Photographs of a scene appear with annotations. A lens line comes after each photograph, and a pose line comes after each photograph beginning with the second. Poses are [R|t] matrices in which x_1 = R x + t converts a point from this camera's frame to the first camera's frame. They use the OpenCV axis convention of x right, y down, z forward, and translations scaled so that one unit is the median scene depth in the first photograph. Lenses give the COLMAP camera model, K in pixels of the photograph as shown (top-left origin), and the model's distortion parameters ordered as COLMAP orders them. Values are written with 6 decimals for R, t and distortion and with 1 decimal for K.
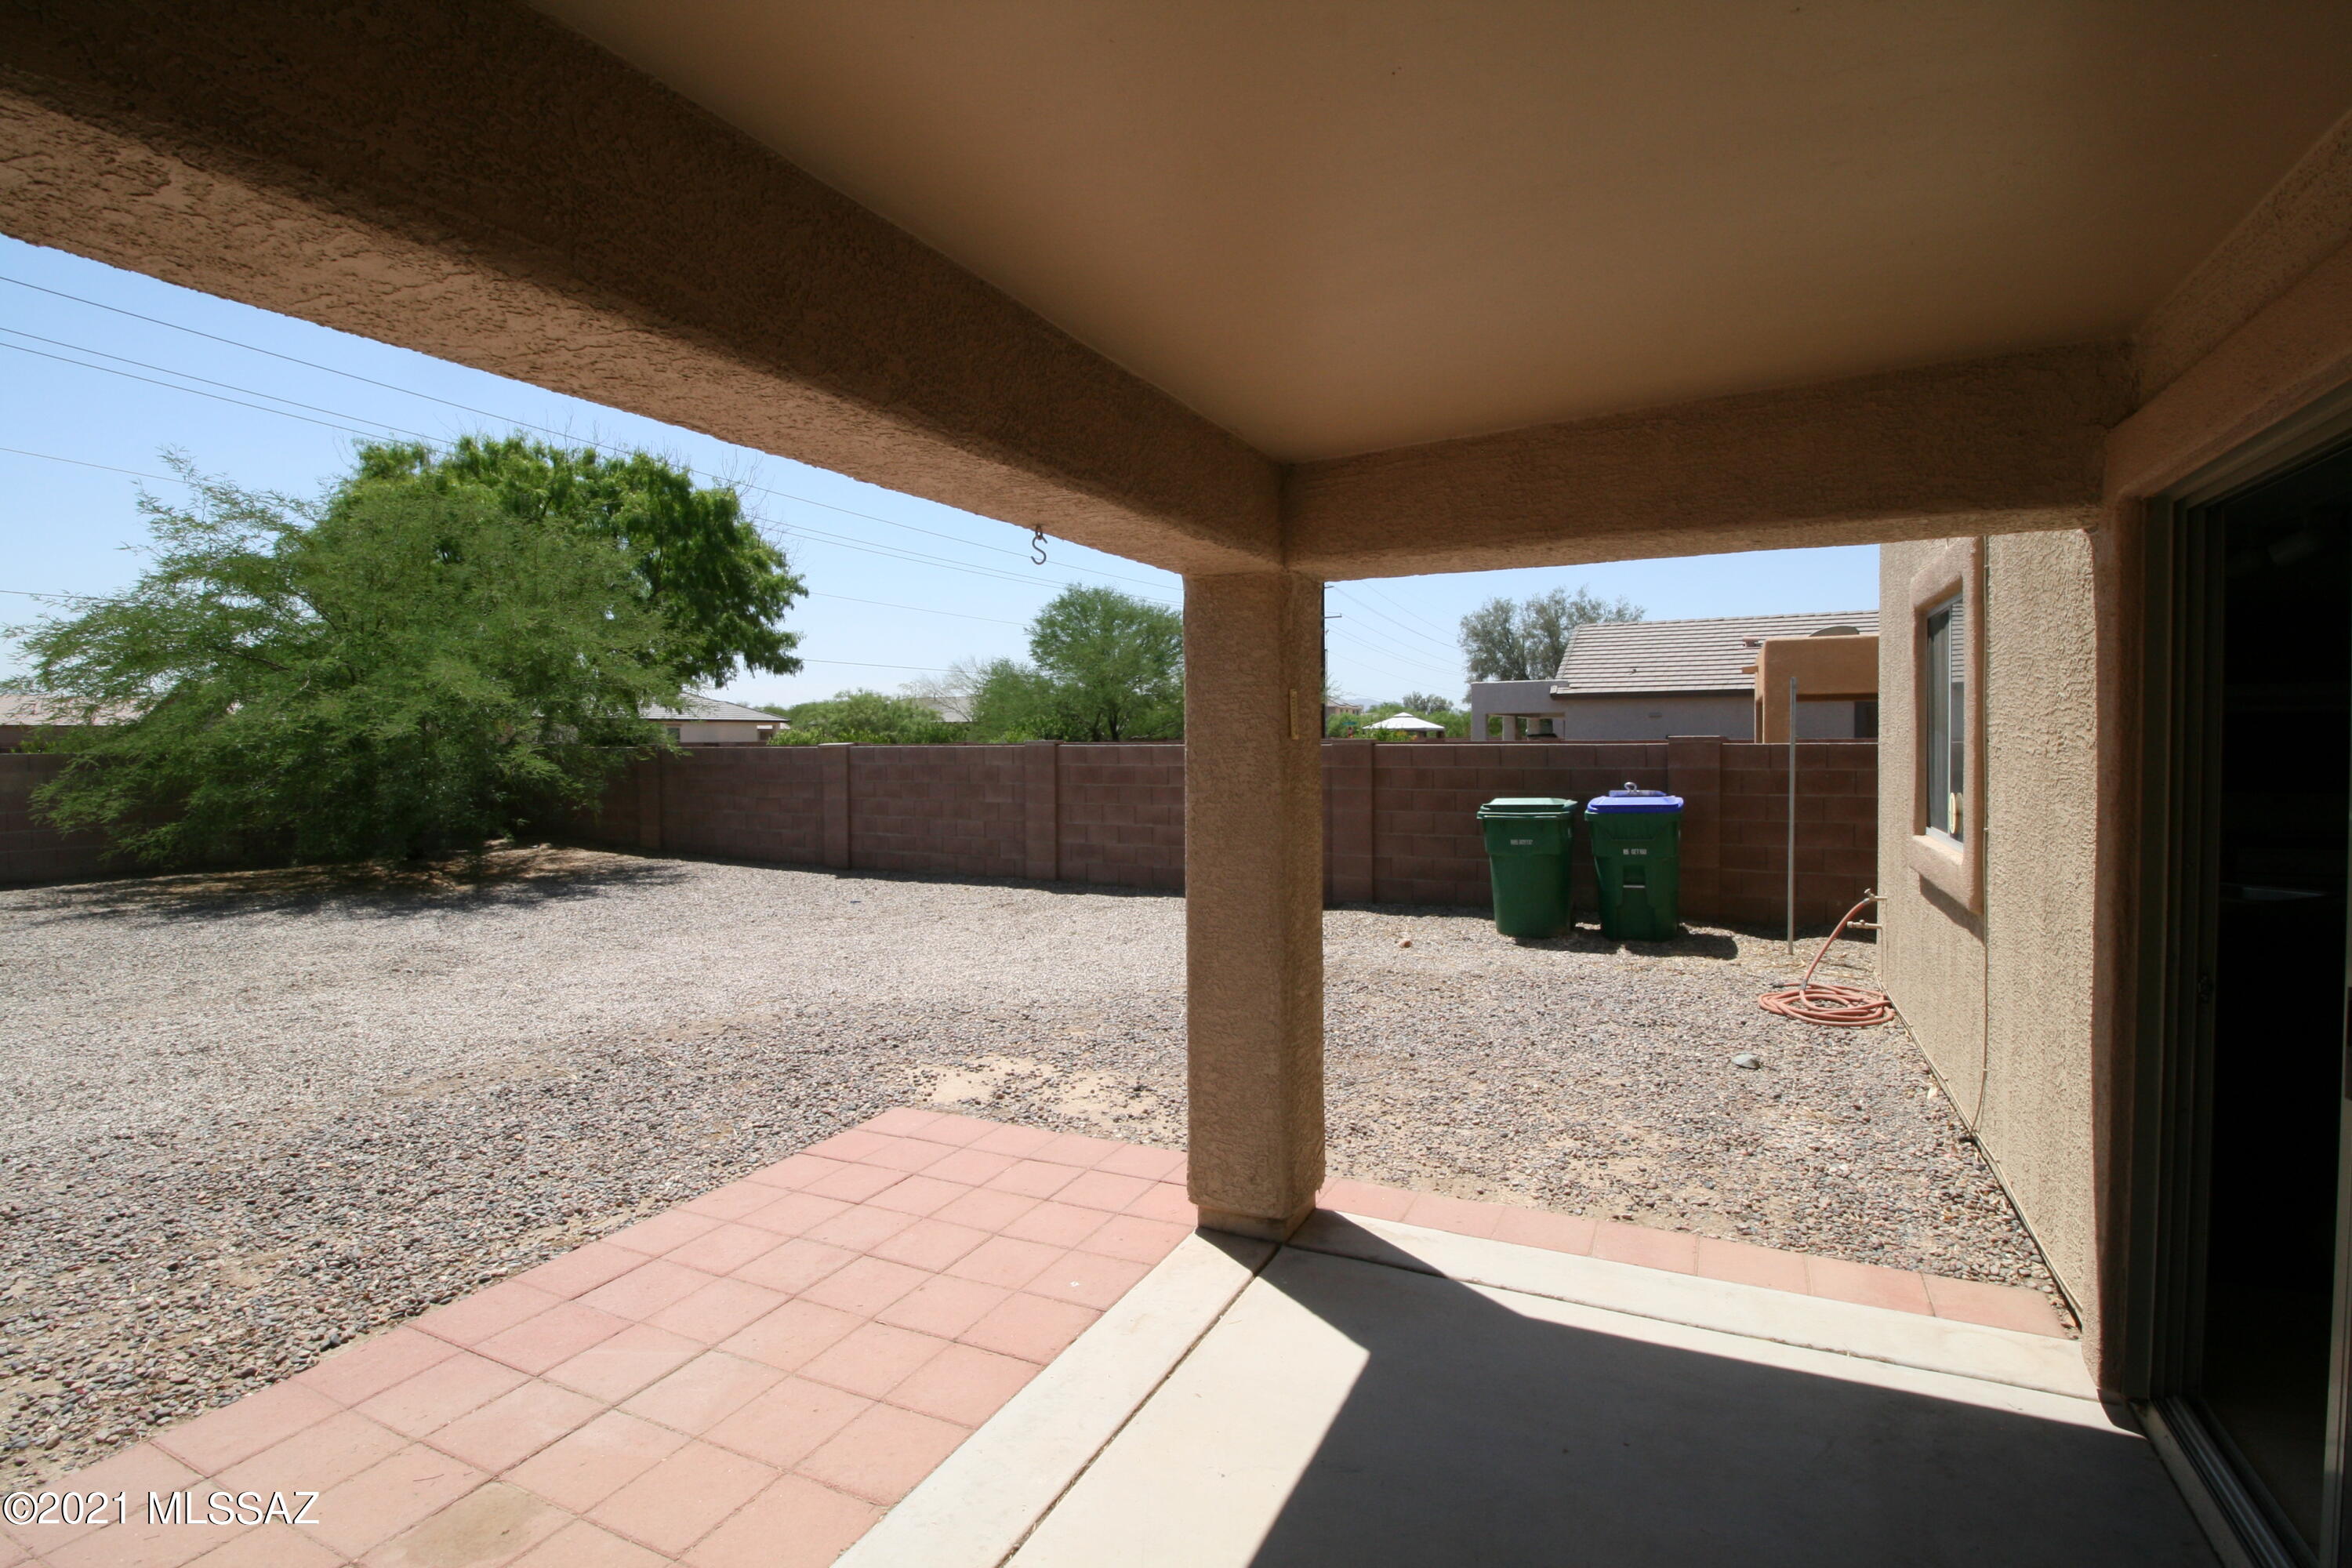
lens RADIAL K [[1108.6, 0, 1179.9], [0, 1108.6, 773.7], [0, 0, 1]] dist [-0.015448, -0.000222]
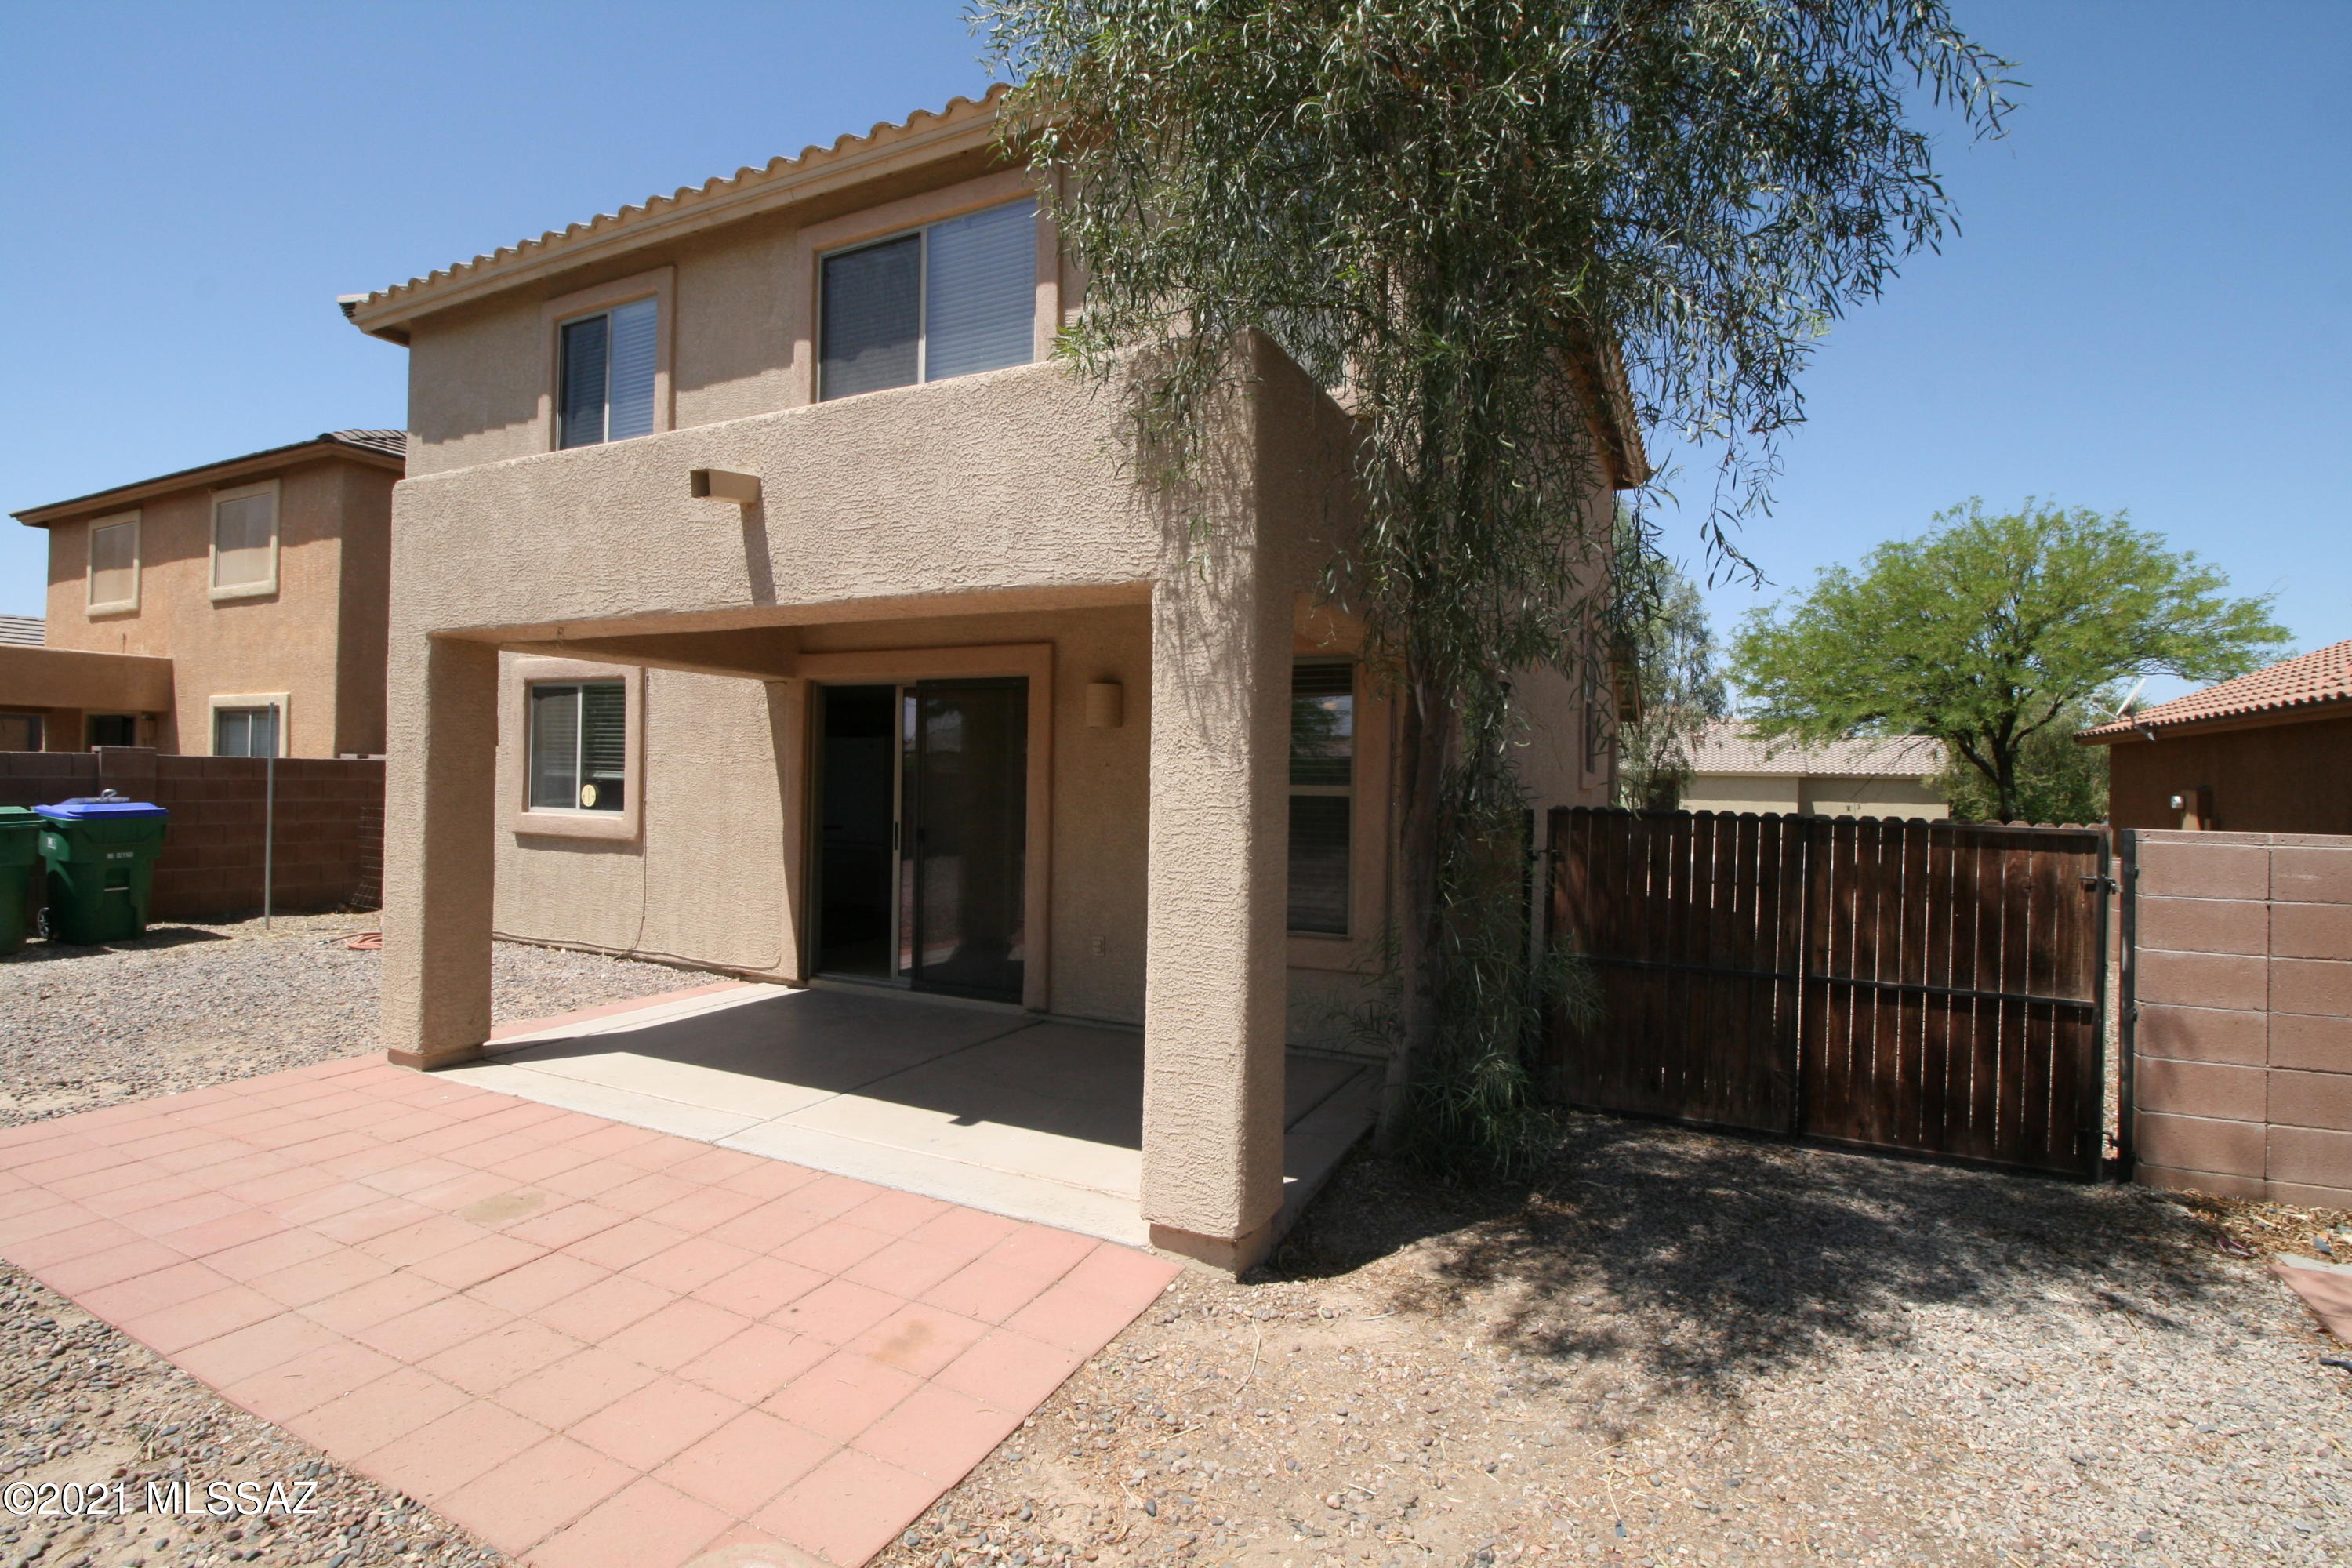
lens RADIAL K [[1108.6, 0, 1171.2], [0, 1108.6, 780.1], [0, 0, 1]] dist [-0.015448, -0.000222]
pose [[0.004342, 0.000620, 0.999990, -0.812475], [0.012861, 0.999917, -0.000676, 0.015234], [-0.999908, 0.012863, 0.004334, -0.016443]]
